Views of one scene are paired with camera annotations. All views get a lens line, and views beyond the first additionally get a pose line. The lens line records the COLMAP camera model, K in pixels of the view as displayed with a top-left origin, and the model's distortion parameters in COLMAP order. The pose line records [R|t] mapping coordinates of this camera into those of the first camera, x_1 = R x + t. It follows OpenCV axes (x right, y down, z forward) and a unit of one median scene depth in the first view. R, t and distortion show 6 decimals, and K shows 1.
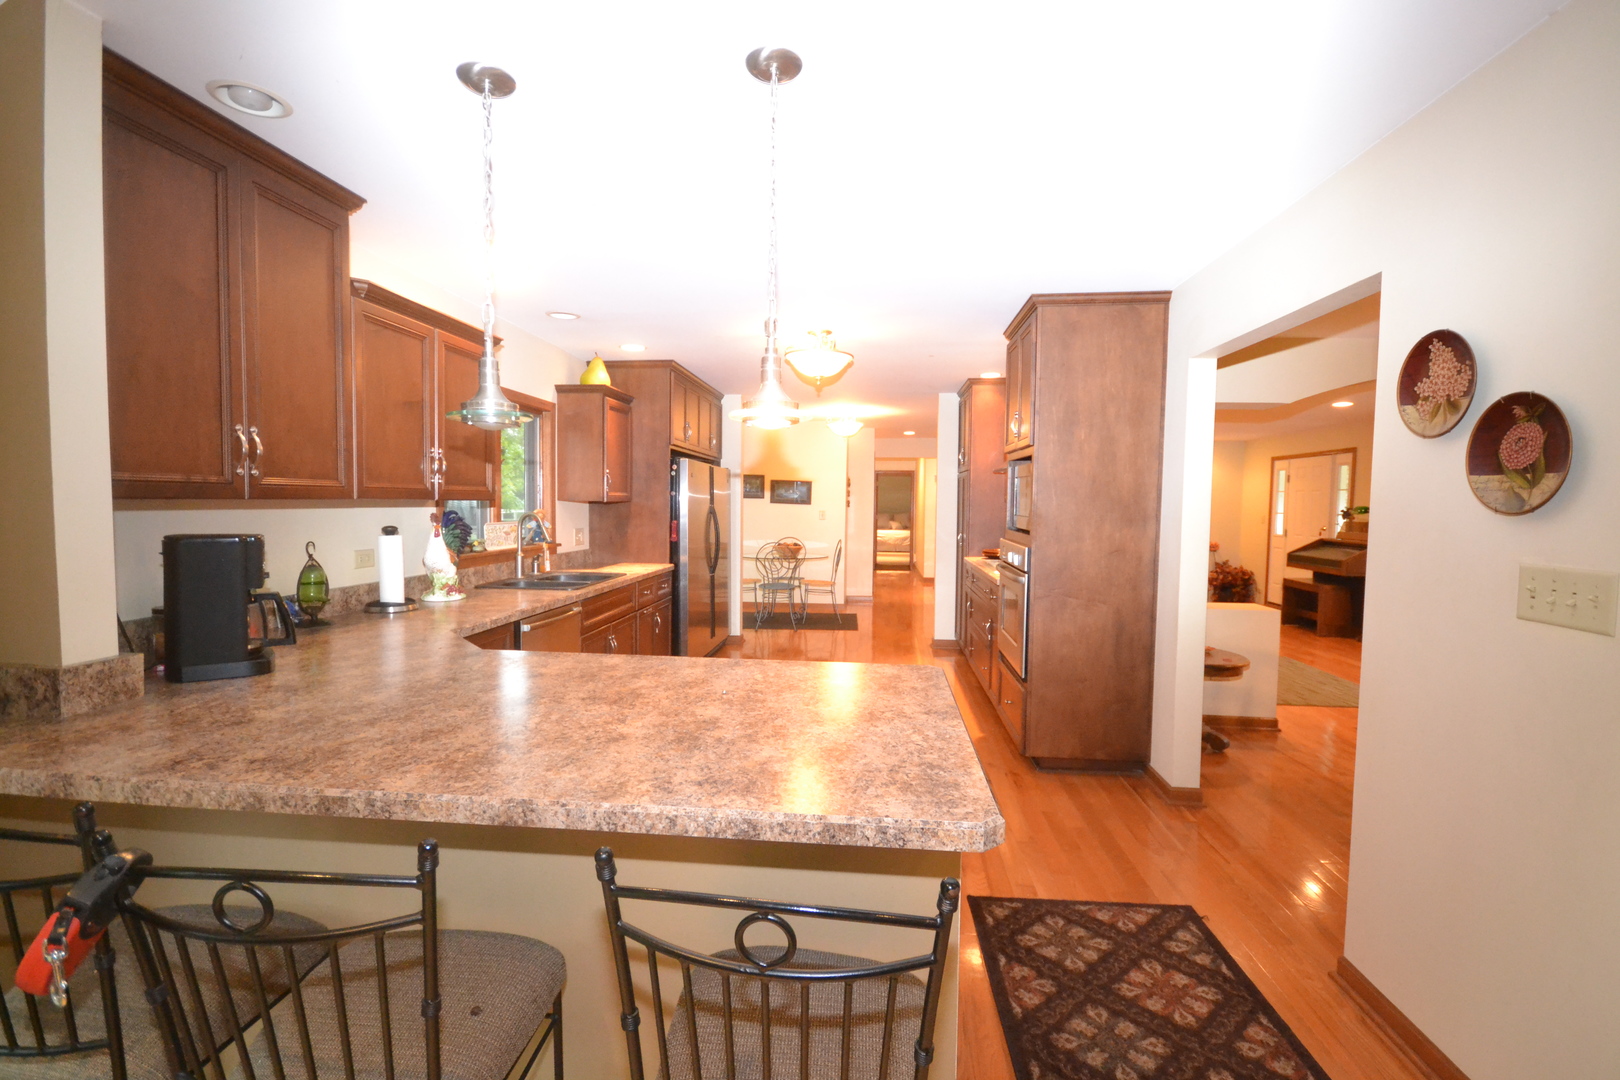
lens RADIAL K [[717.8, 0, 810.0], [0, 717.8, 540.0], [0, 0, 1]] dist [0.019263, -0.019172]
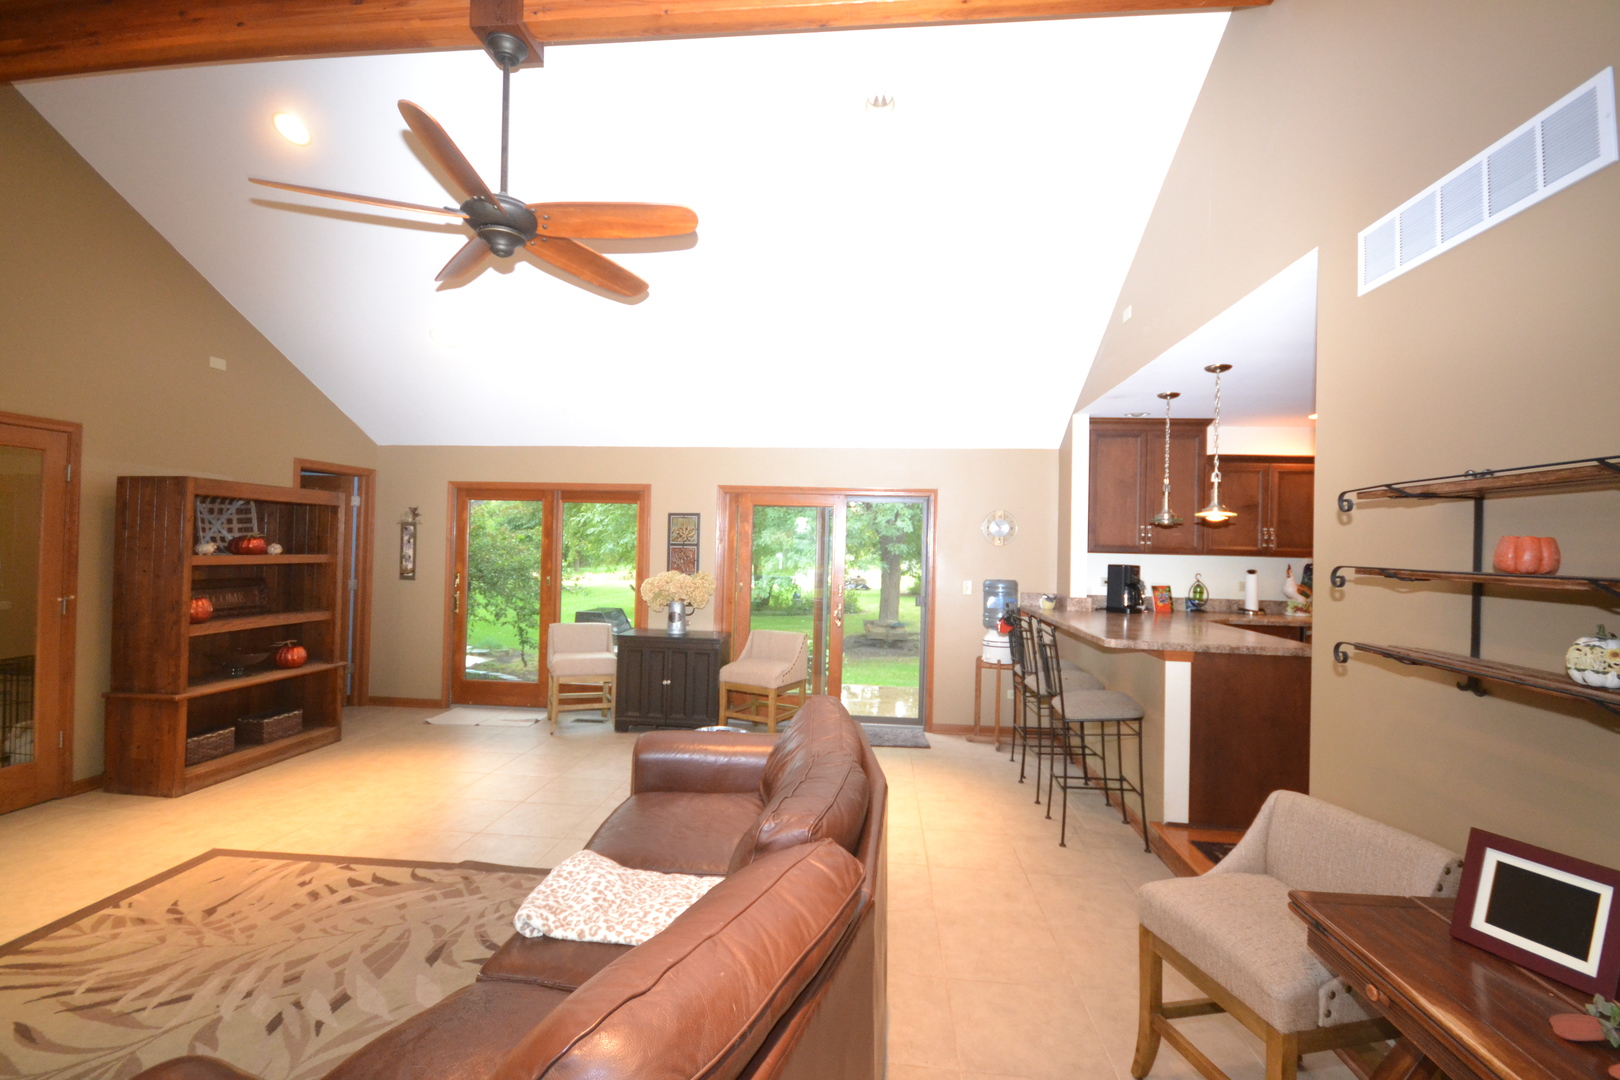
lens RADIAL K [[717.8, 0, 810.0], [0, 717.8, 540.0], [0, 0, 1]] dist [0.019263, -0.019172]
pose [[-0.004980, -0.022807, -0.999727, 0.799564], [-0.079190, 0.996609, -0.022341, 0.022643], [0.996847, 0.079057, -0.006769, -0.095488]]
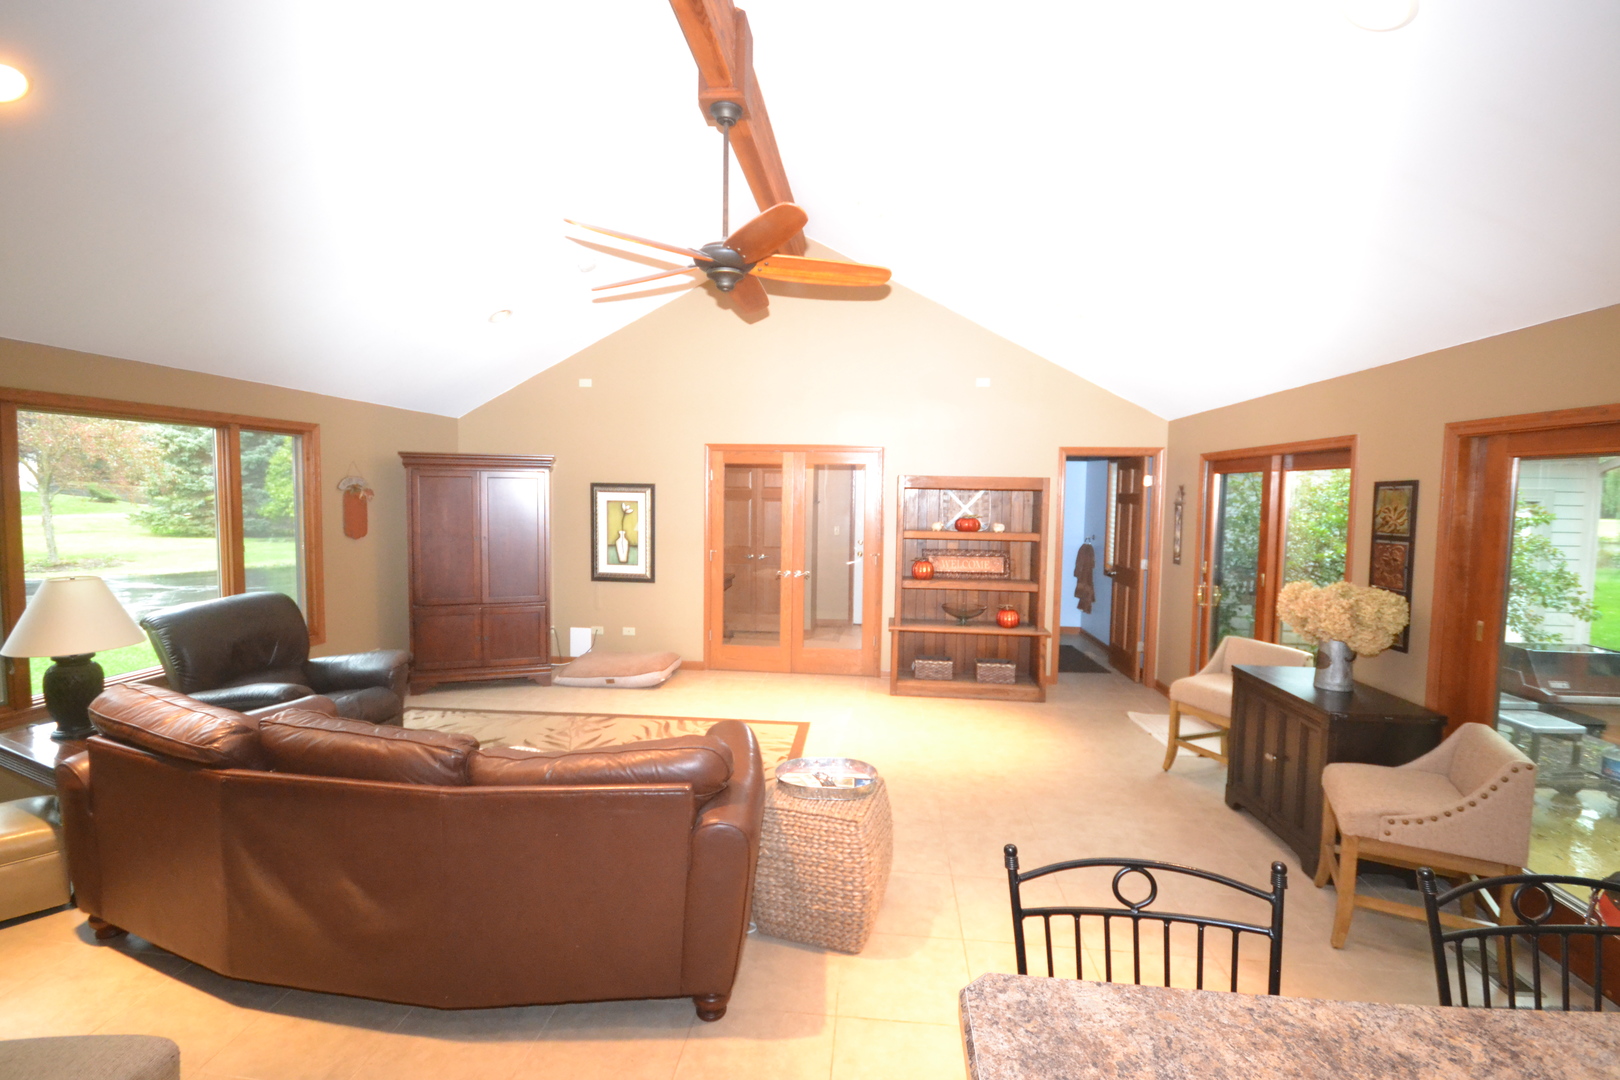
lens RADIAL K [[732.6, 0, 807.8], [0, 732.6, 536.1], [0, 0, 1]] dist [-0.000964, -0.000084]
pose [[-0.999617, -0.027163, 0.005293, 0.101808], [-0.026373, 0.992993, 0.115190, -0.049592], [-0.008385, 0.115006, -0.993329, 0.398192]]
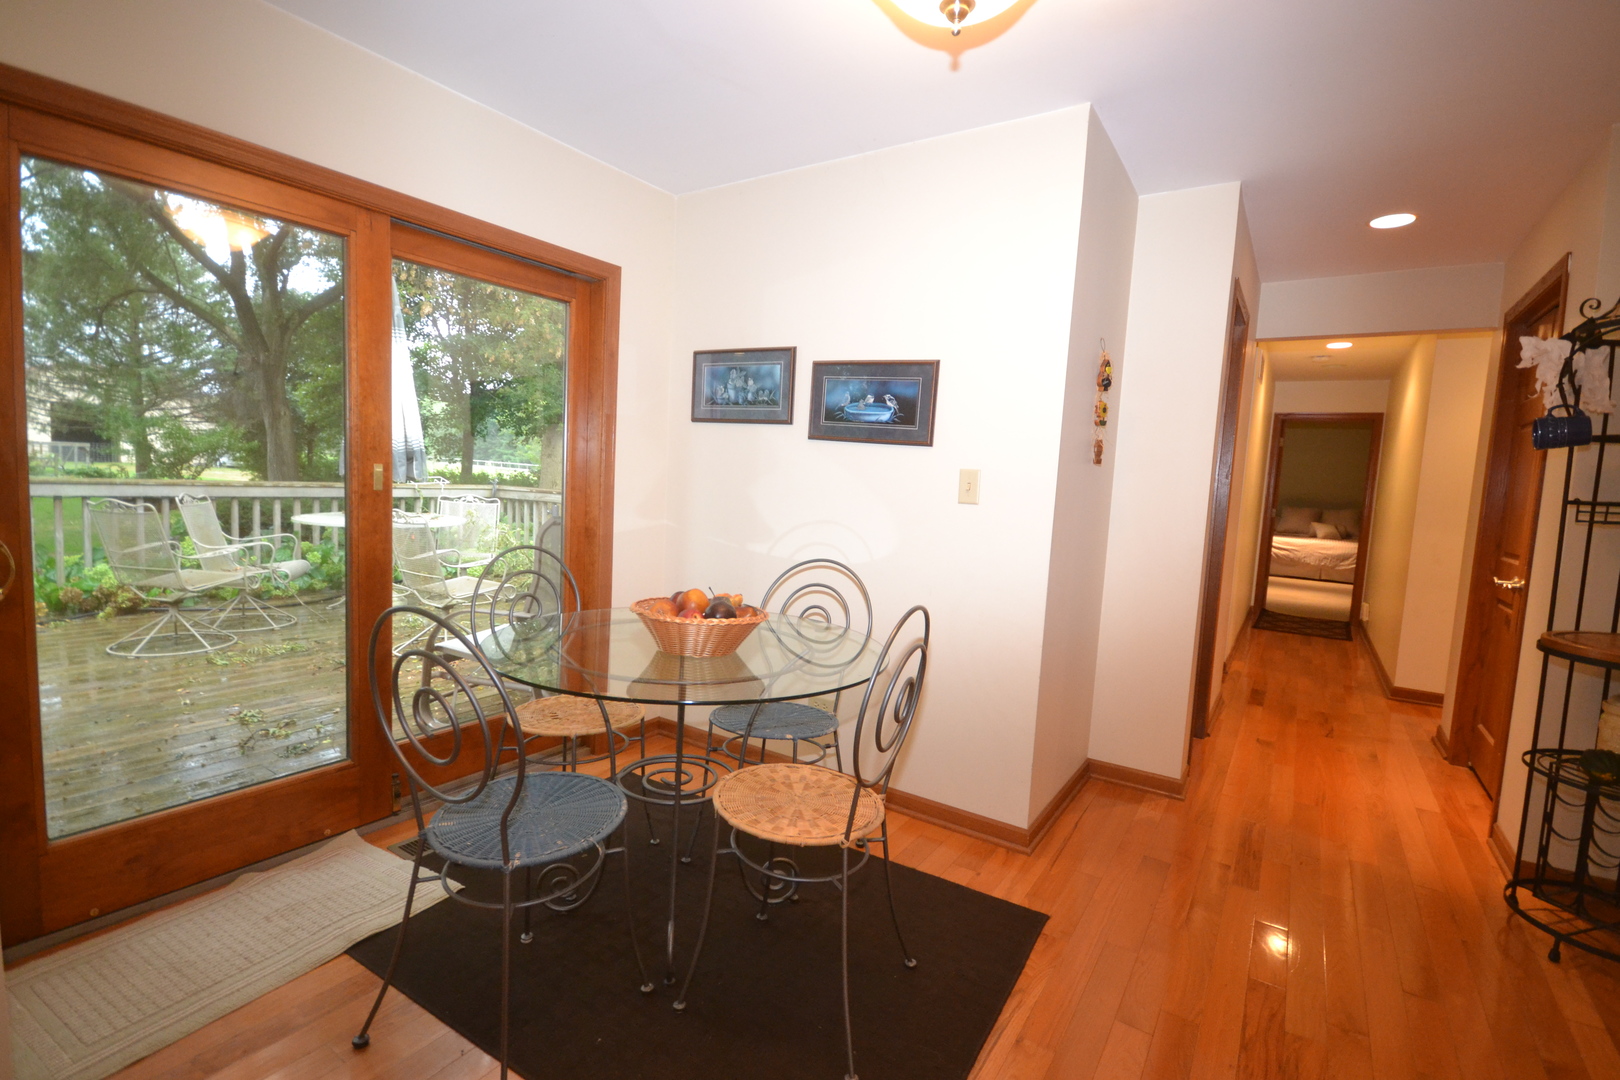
lens RADIAL K [[745.7, 0, 810.0], [0, 745.7, 540.0], [0, 0, 1]] dist [0.000314, 0.000140]
pose [[0.878688, 0.077812, -0.471013, 0.187287], [-0.064213, 0.996926, 0.044902, -0.044619], [0.473059, -0.009210, 0.880983, 1.395330]]
